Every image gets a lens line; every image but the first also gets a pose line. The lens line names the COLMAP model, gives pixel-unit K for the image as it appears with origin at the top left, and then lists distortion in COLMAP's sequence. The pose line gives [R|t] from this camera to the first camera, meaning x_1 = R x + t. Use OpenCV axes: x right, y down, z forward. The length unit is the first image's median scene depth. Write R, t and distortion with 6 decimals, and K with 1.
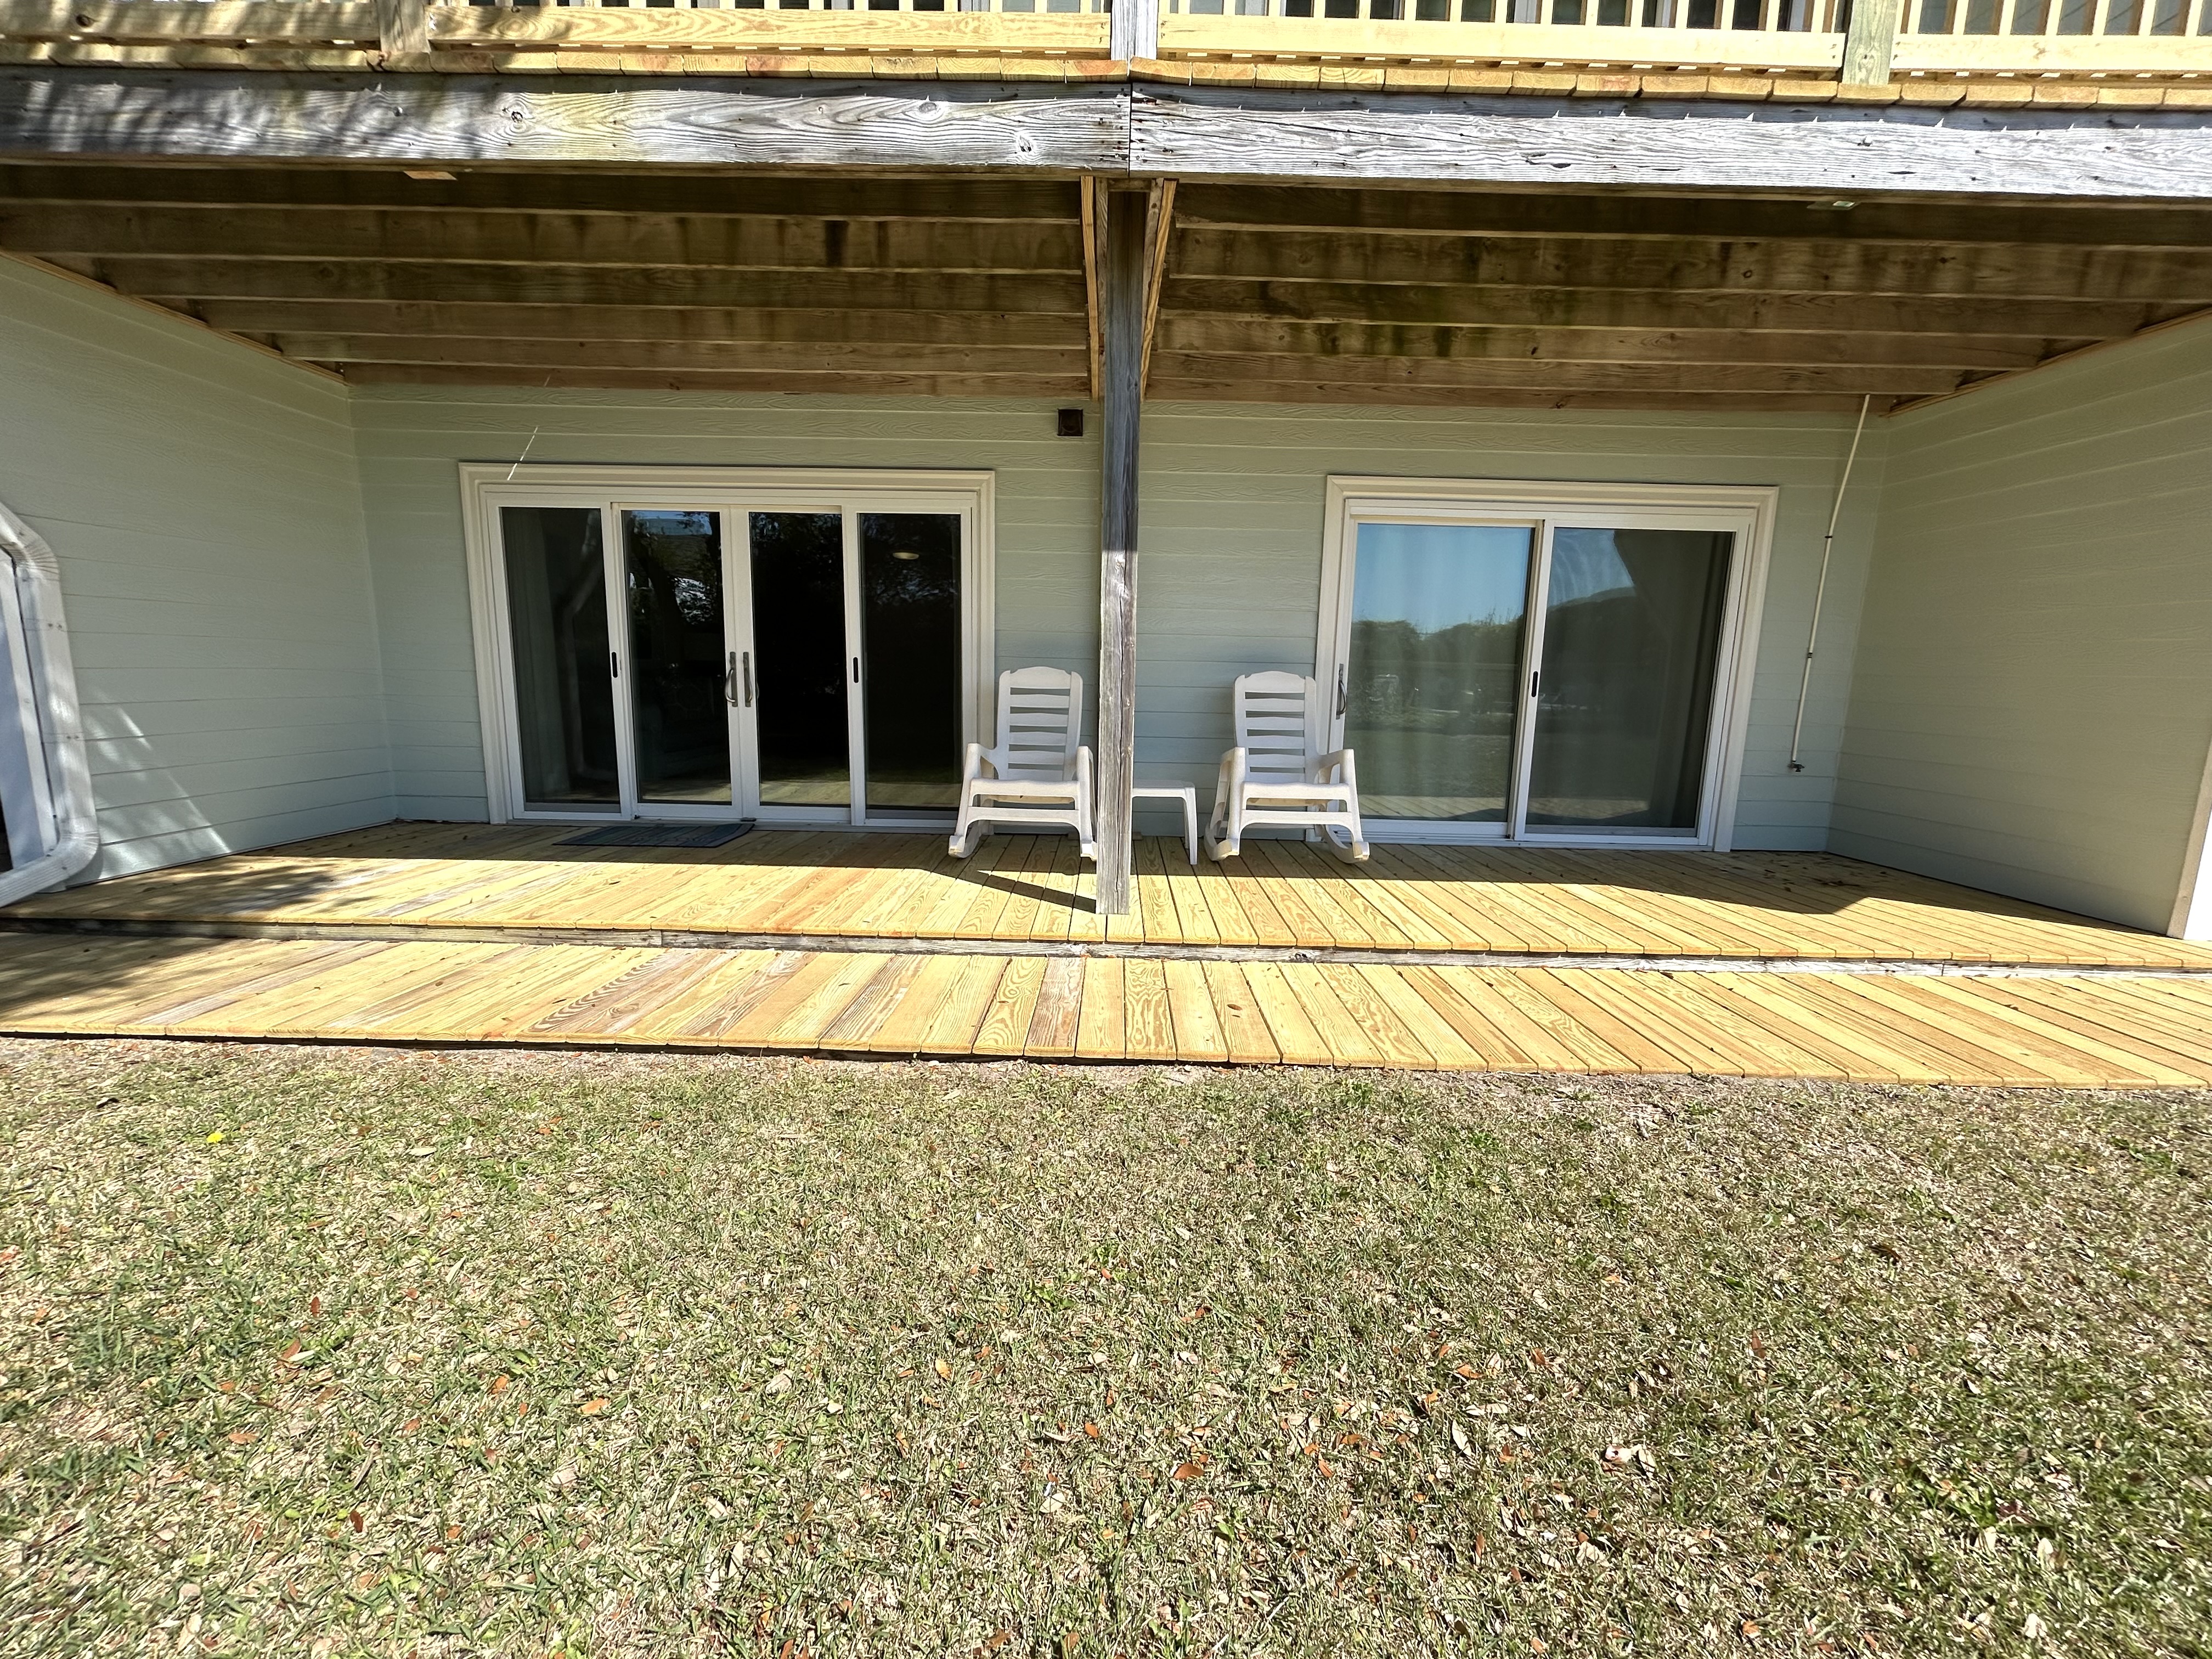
lens RADIAL K [[897.2, 0, 1101.4], [0, 897.2, 826.6], [0, 0, 1]] dist [-0.002254, 0.001243]
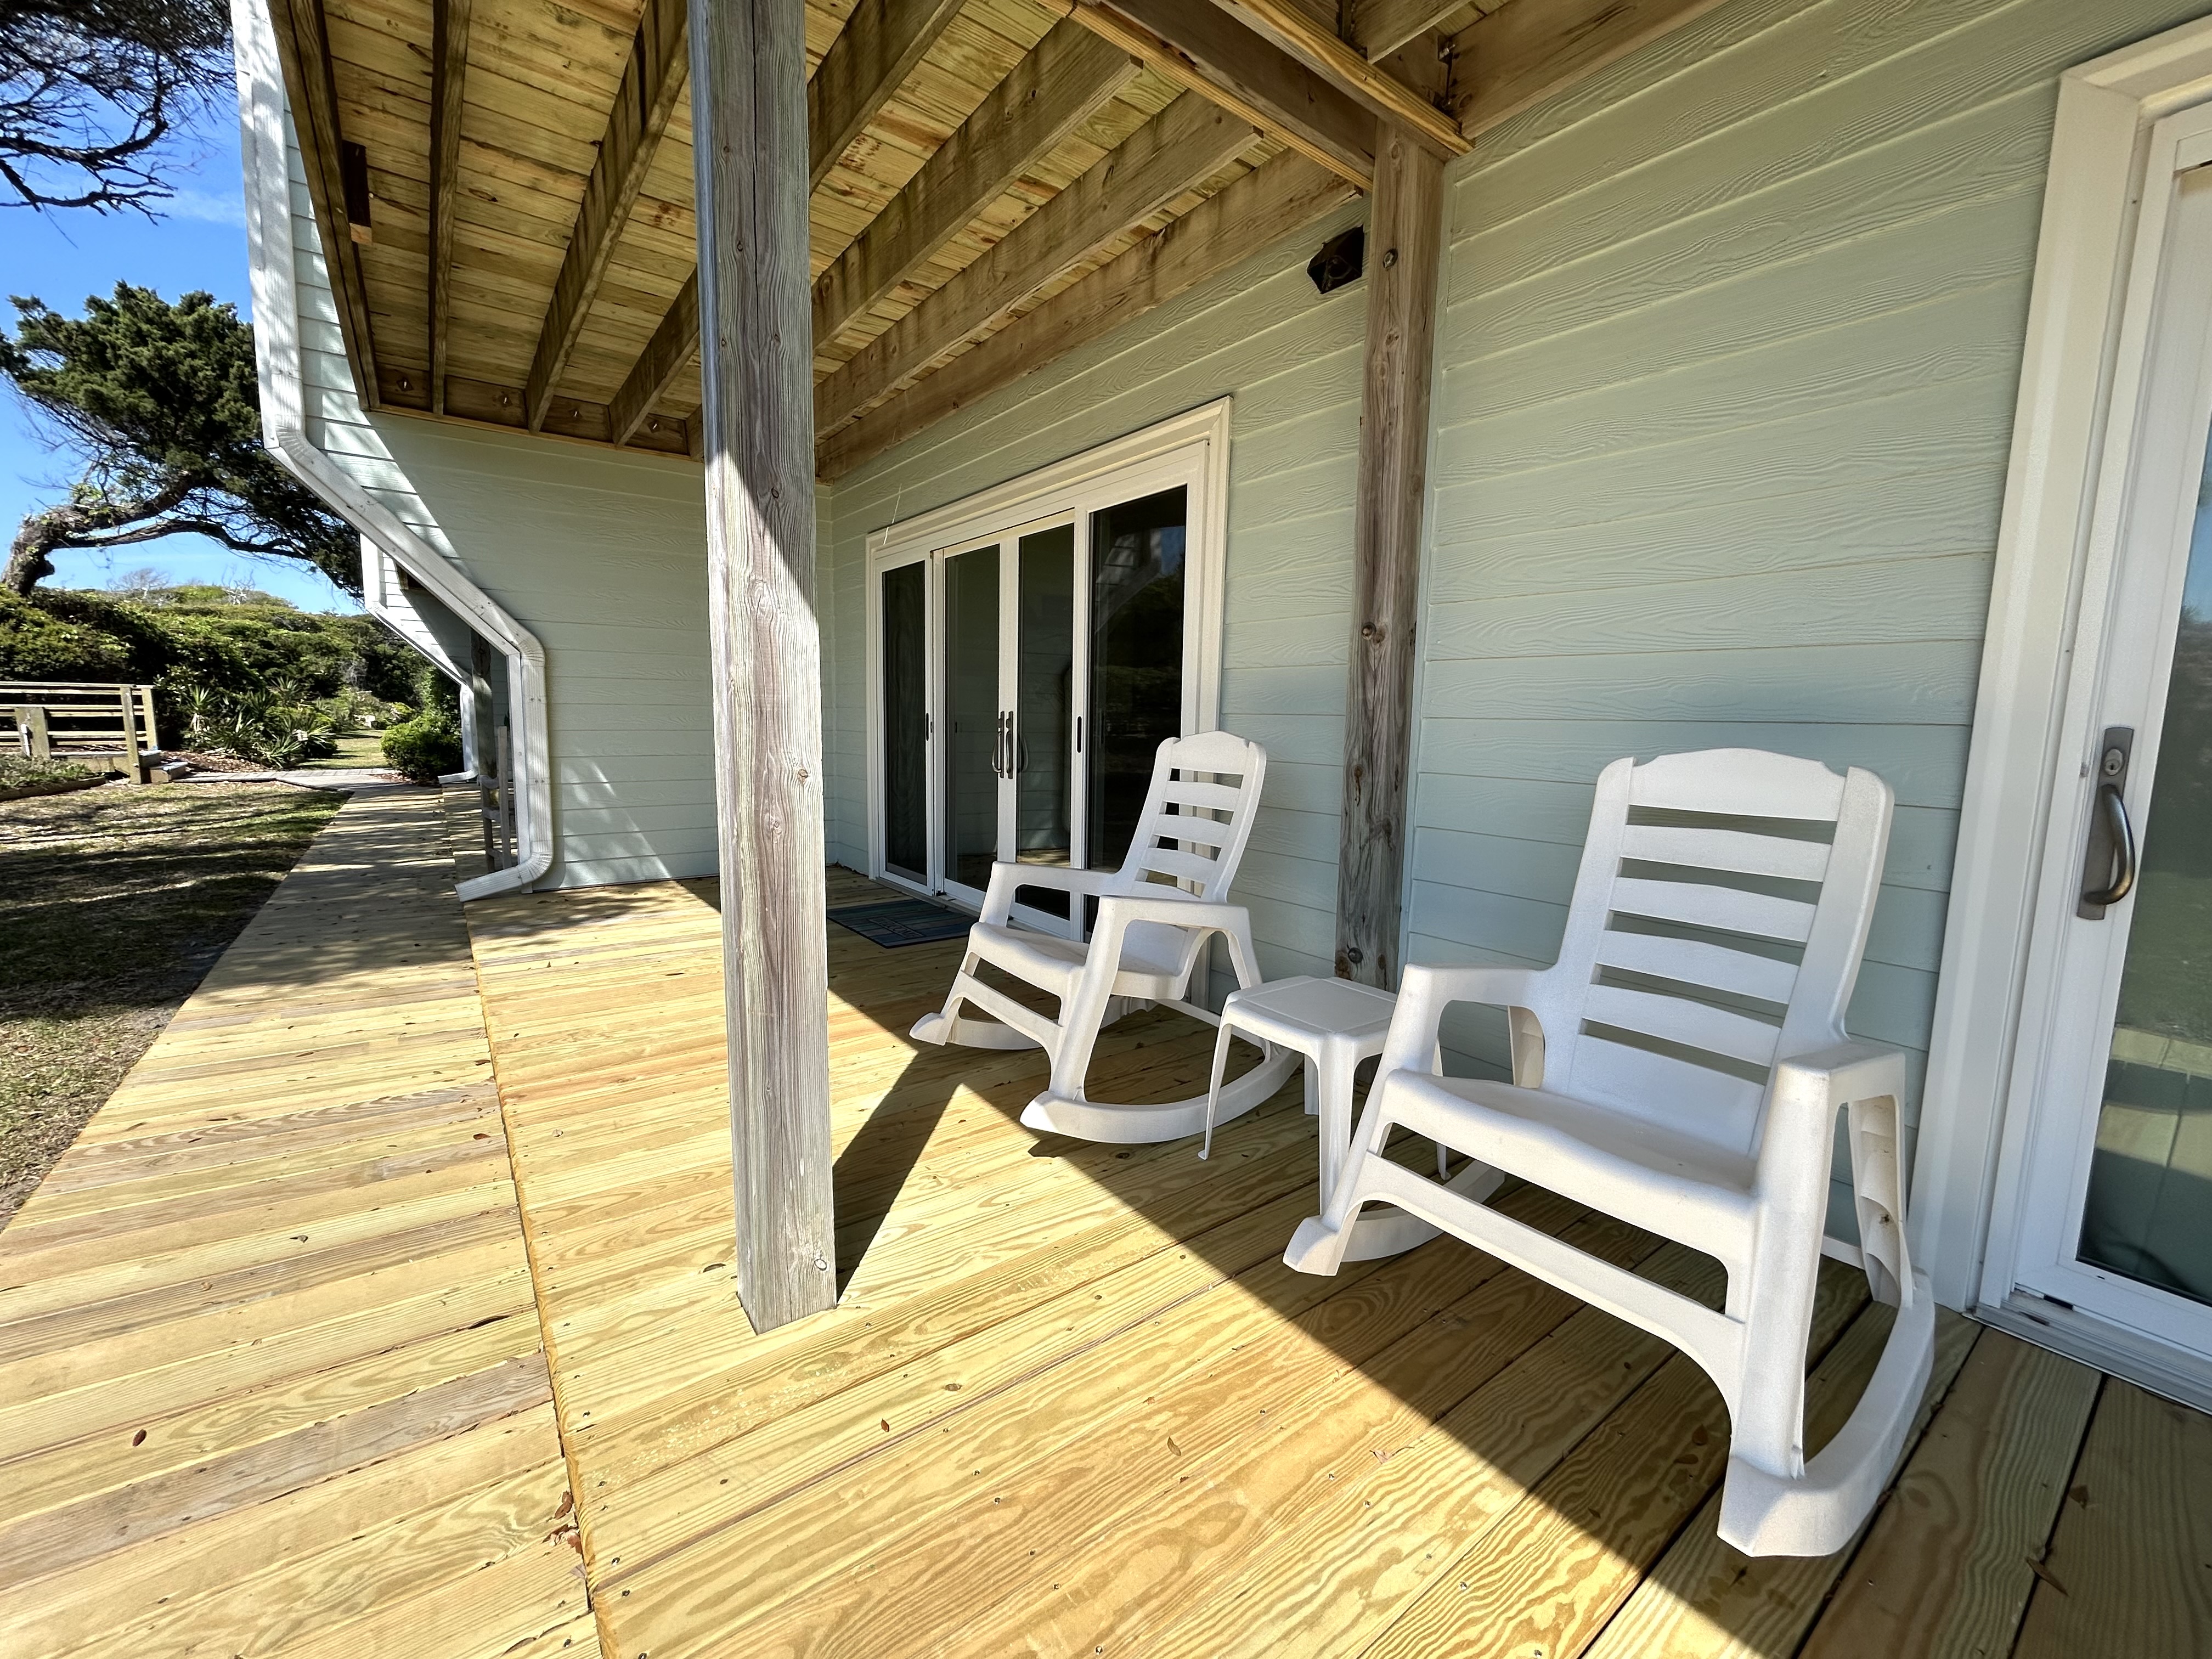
lens RADIAL K [[897.2, 0, 1102.5], [0, 897.2, 821.8], [0, 0, 1]] dist [-0.002254, 0.001243]
pose [[0.608037, 0.085104, -0.789334, 0.383043], [-0.132135, 0.991219, 0.005085, -0.142173], [0.782835, 0.101207, 0.613943, 0.744992]]
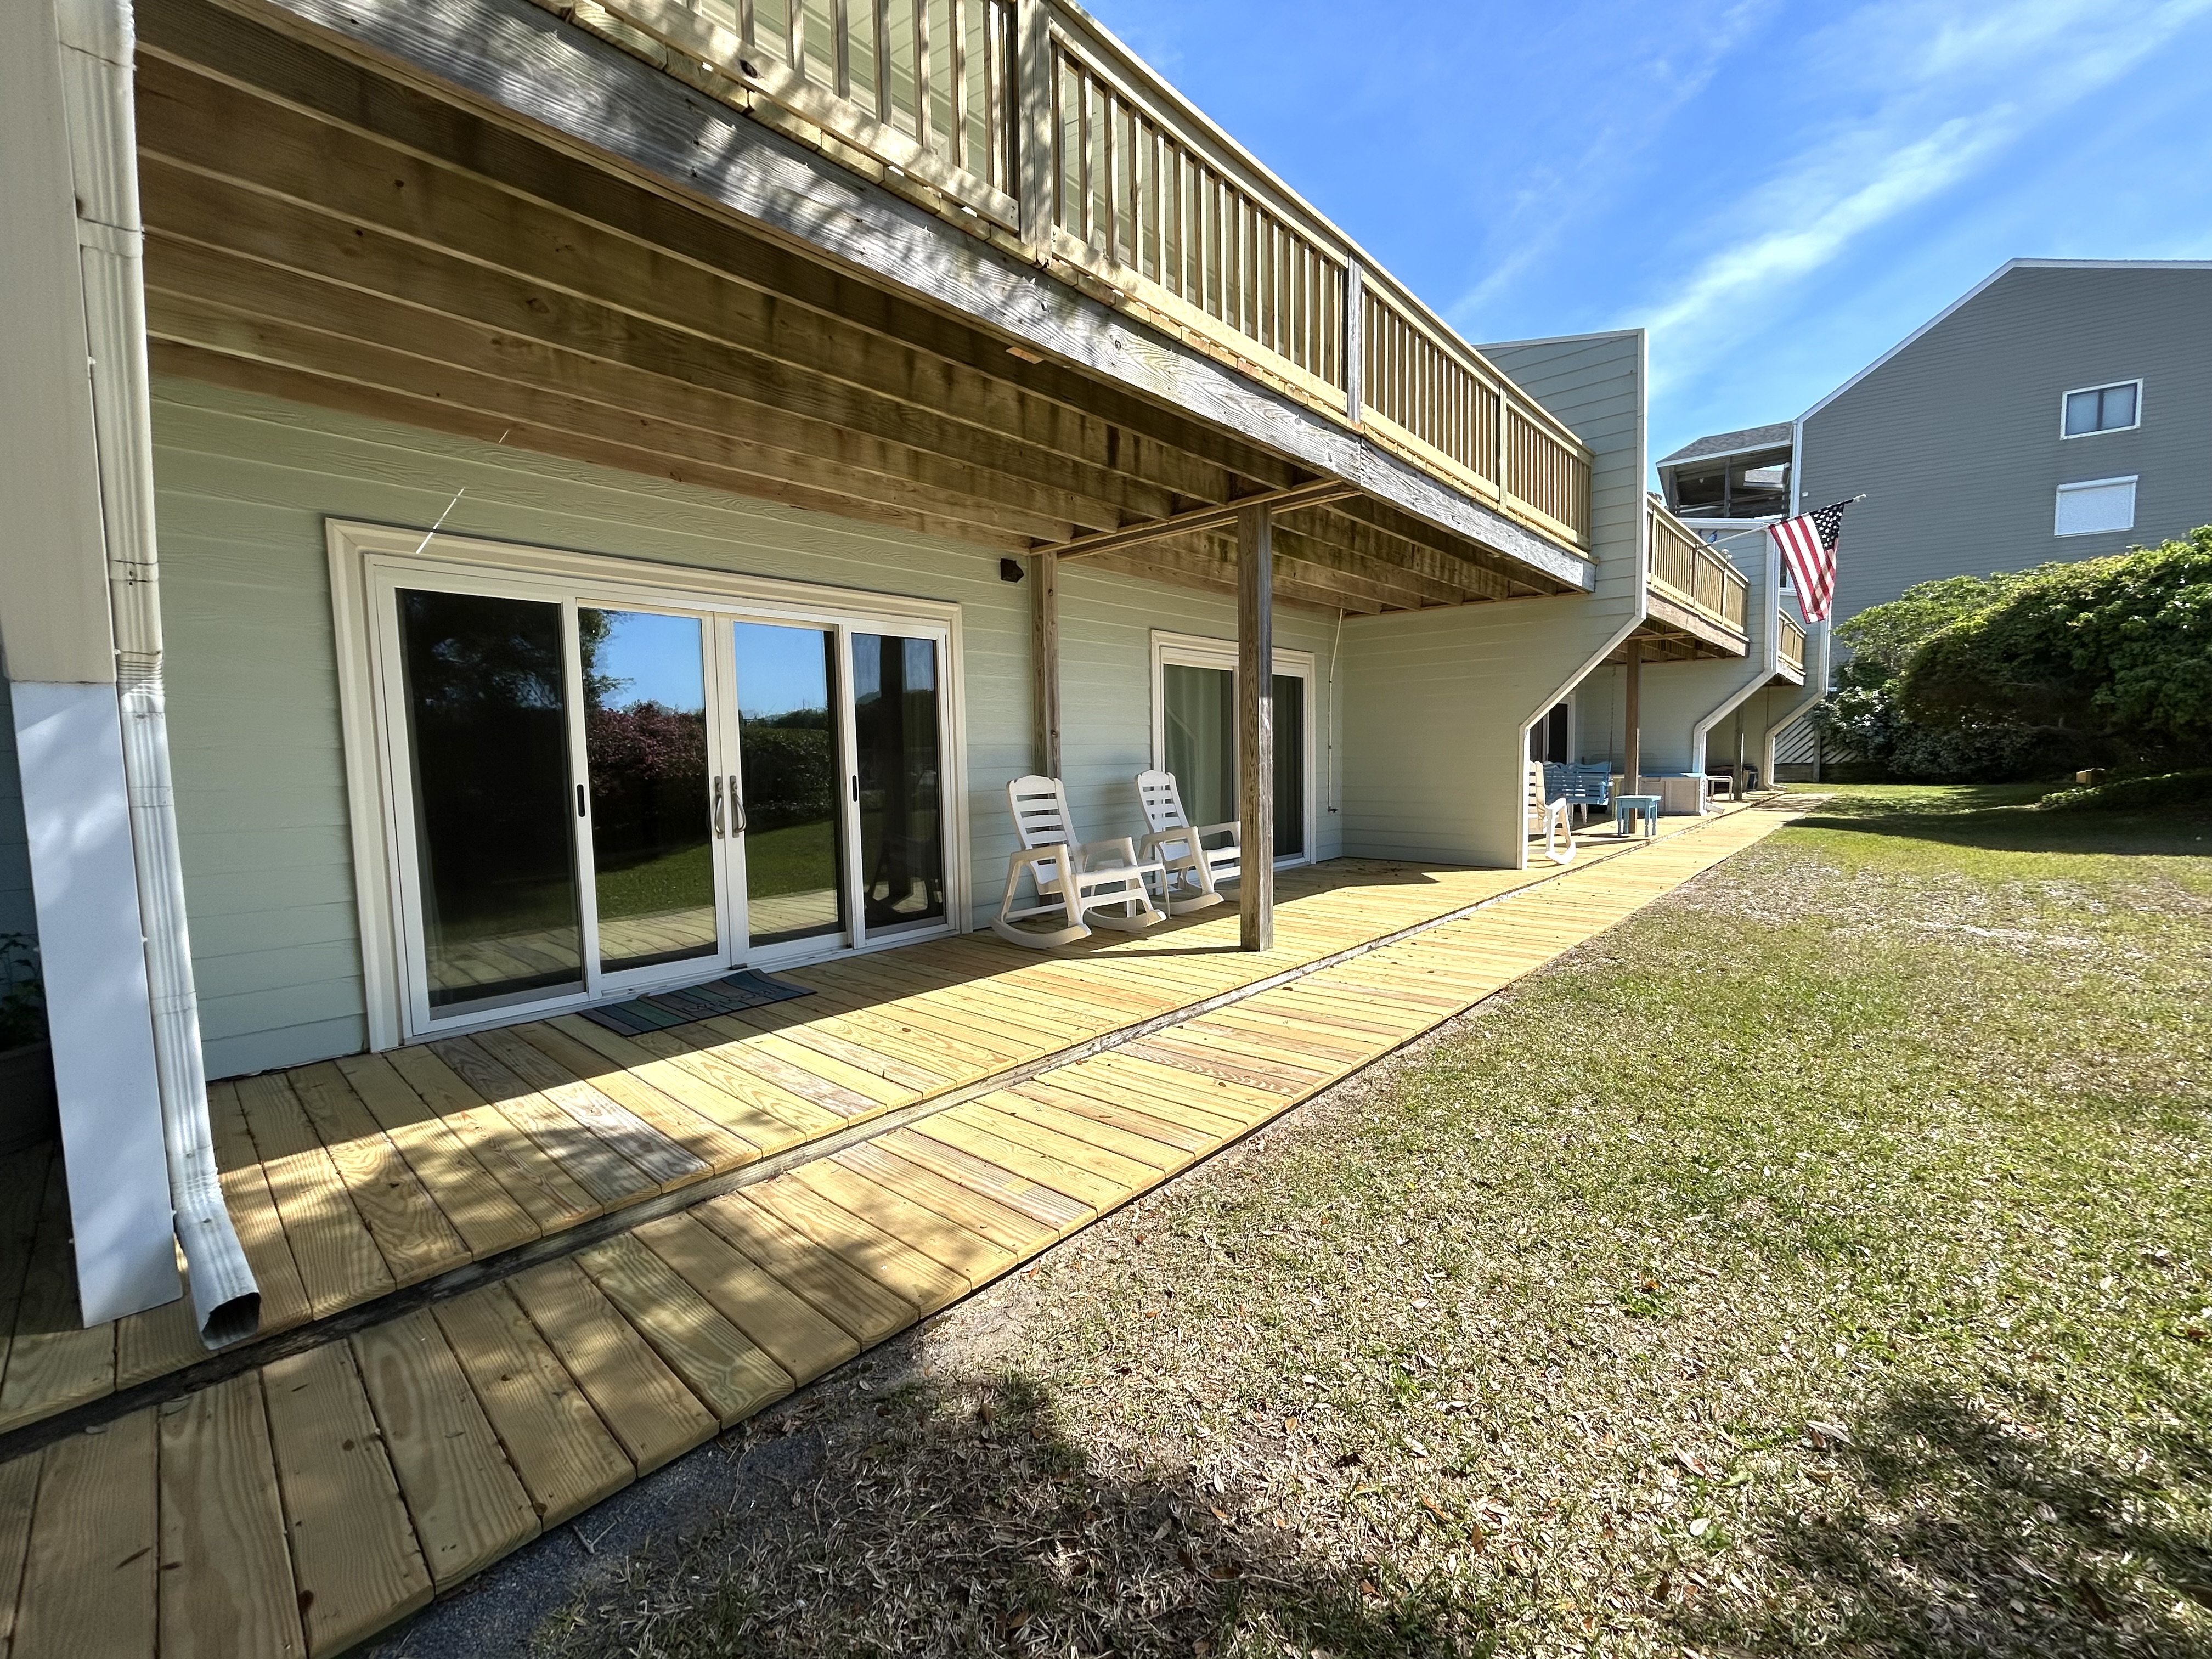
lens RADIAL K [[897.2, 0, 1116.1], [0, 897.2, 827.1], [0, 0, 1]] dist [-0.002254, 0.001243]
pose [[0.663973, -0.093697, 0.741863, -1.030563], [0.158126, 0.987275, -0.016832, -0.092495], [-0.730846, 0.128484, 0.670341, 0.187348]]
